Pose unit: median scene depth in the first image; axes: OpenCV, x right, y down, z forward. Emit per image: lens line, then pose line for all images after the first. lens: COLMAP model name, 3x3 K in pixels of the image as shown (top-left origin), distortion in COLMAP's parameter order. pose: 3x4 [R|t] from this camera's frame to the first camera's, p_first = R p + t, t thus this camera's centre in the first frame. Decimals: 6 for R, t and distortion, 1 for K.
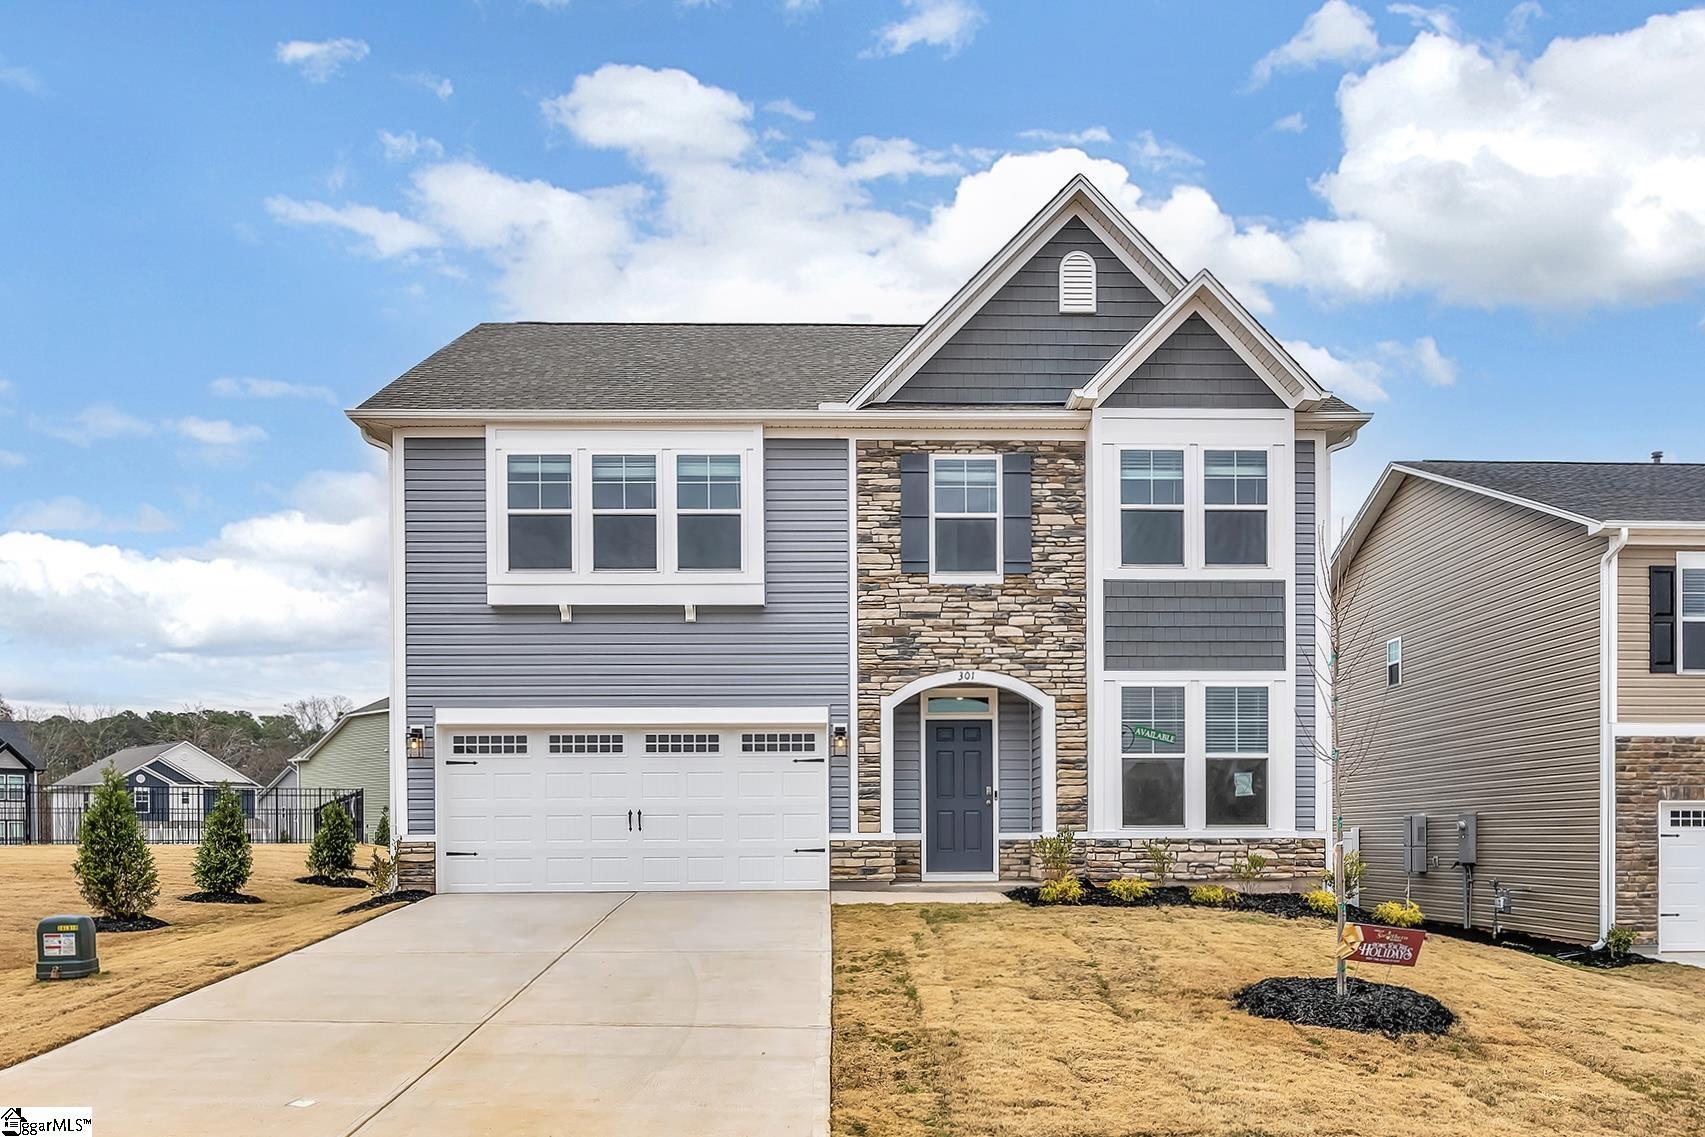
lens RADIAL K [[739.4, 0, 839.8], [0, 739.4, 805.3], [0, 0, 1]] dist [-0.008310, -0.000413]
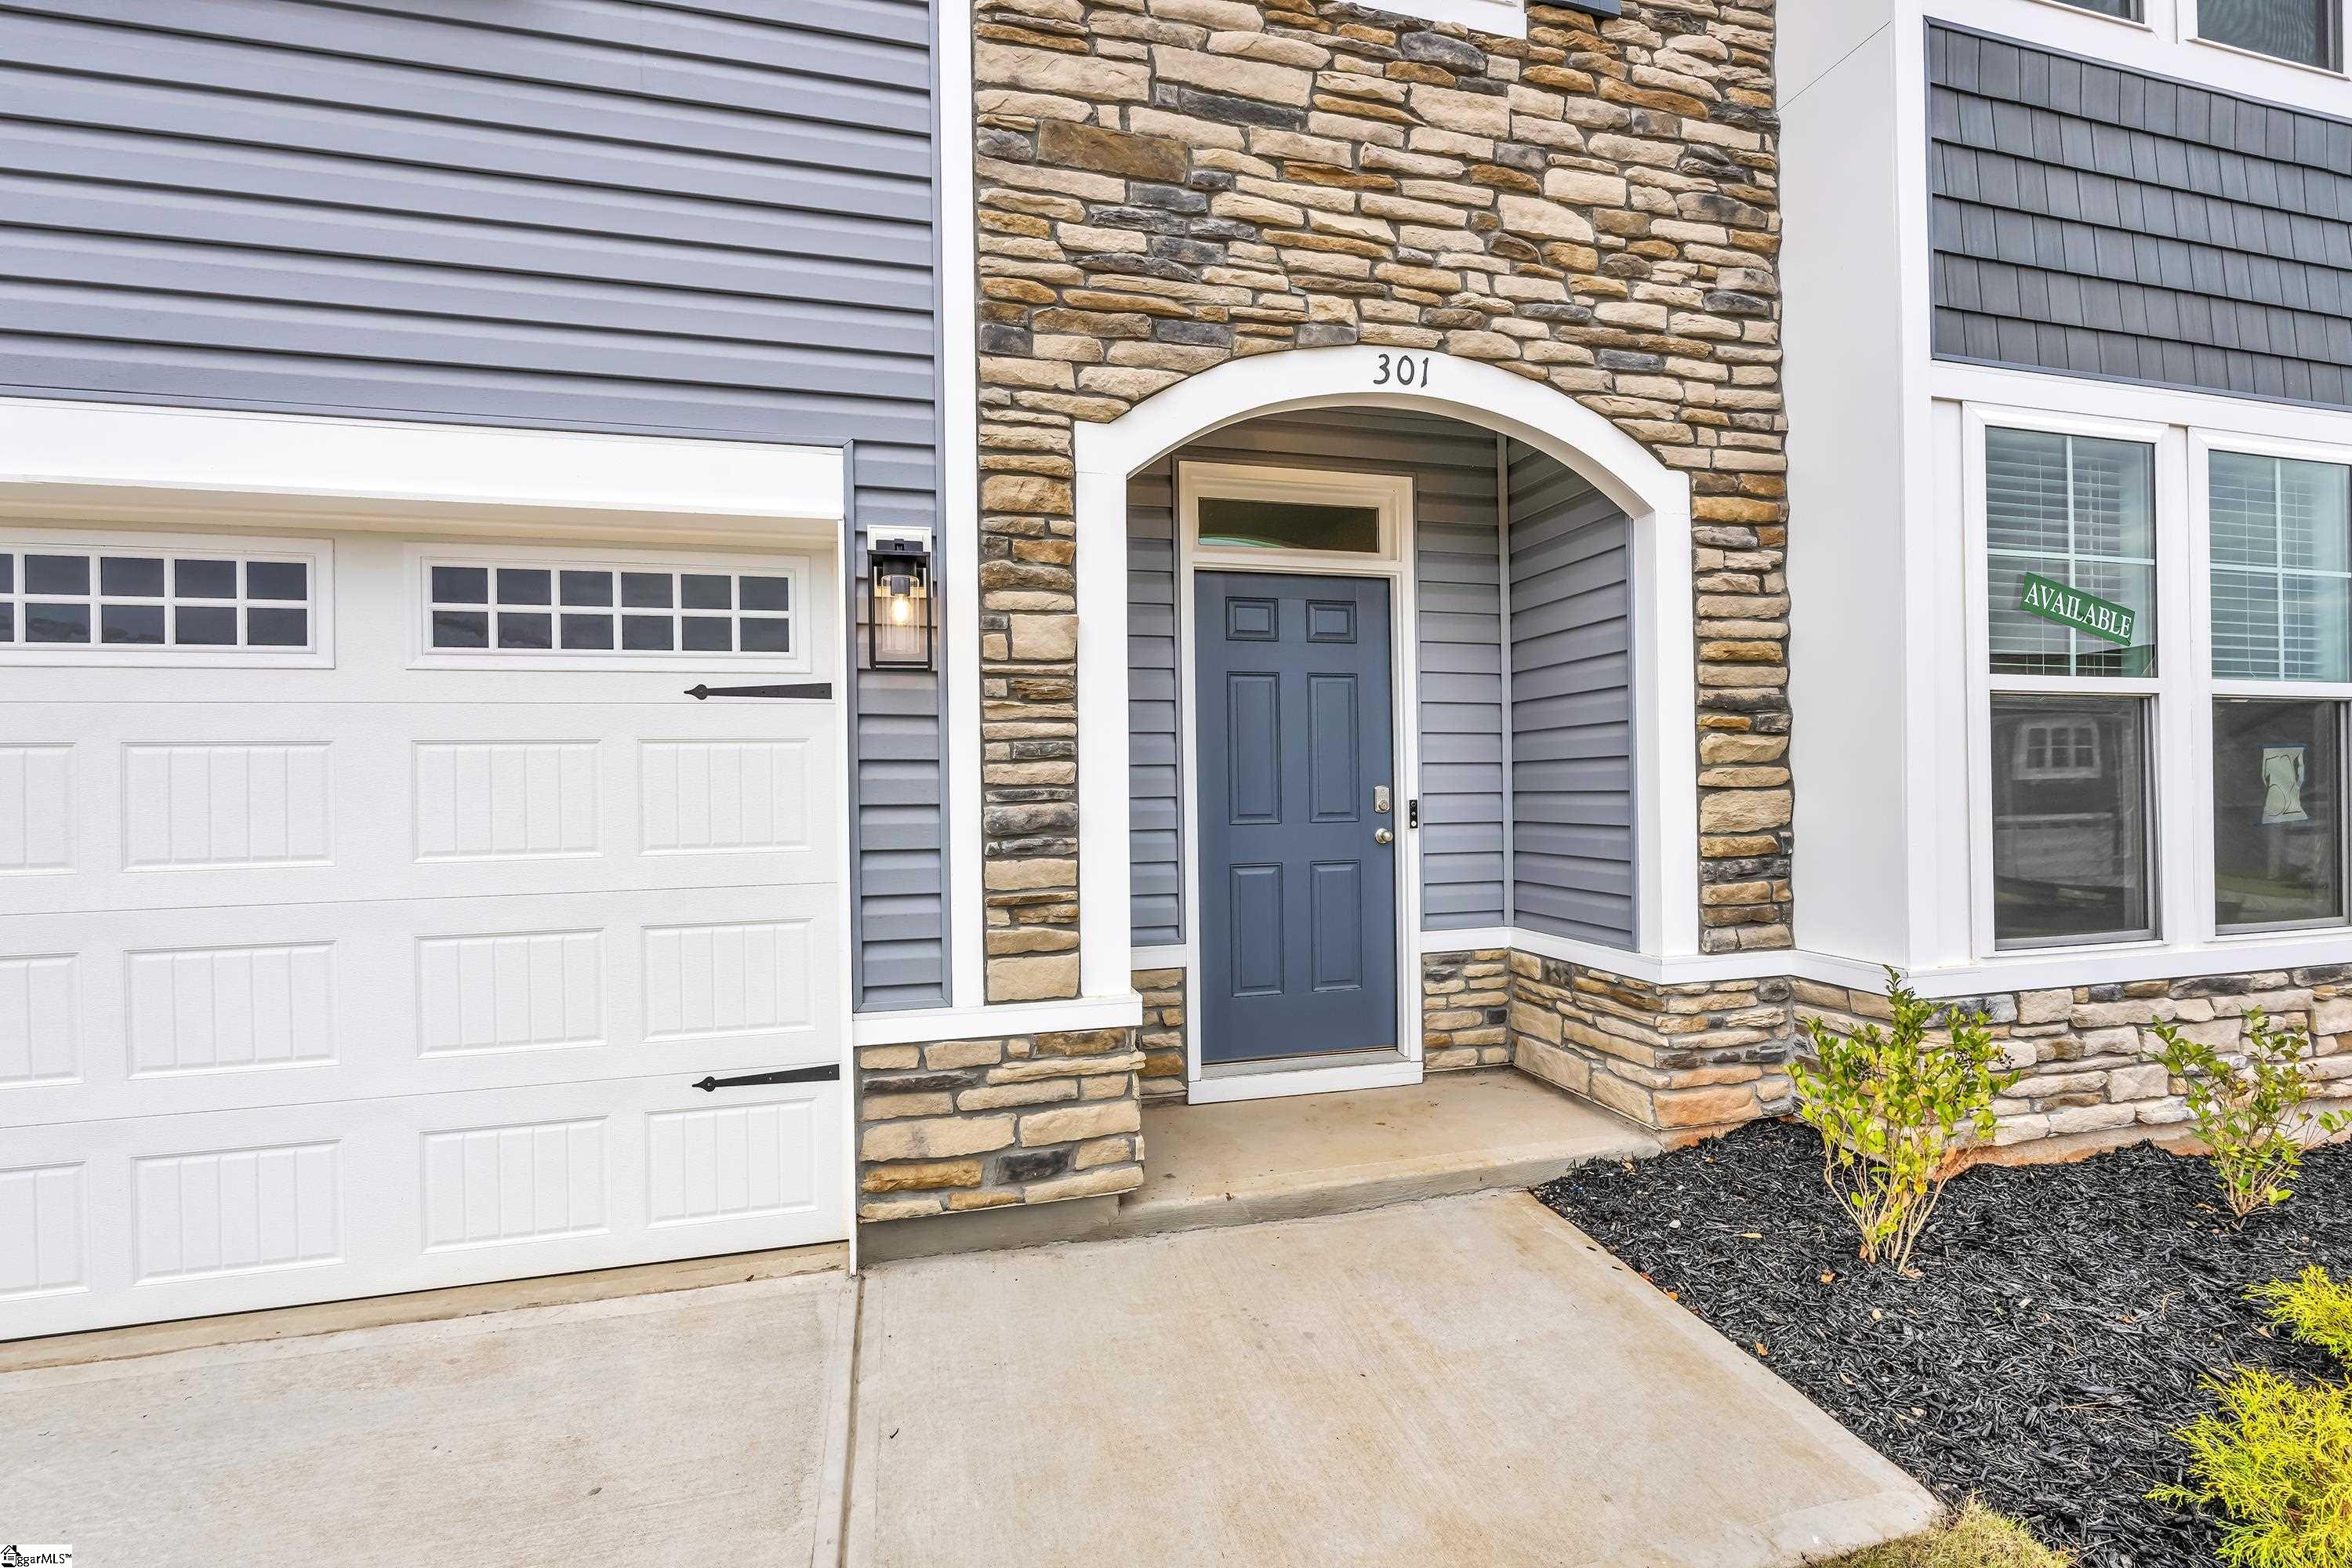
lens RADIAL K [[1020.0, 0, 1171.9], [0, 1020.0, 784.8], [0, 0, 1]] dist [-0.008310, -0.000413]
pose [[0.969295, -0.008792, 0.245743, 0.004038], [0.008315, 0.999961, 0.002977, -0.031608], [-0.245760, -0.000843, 0.969330, 0.674857]]
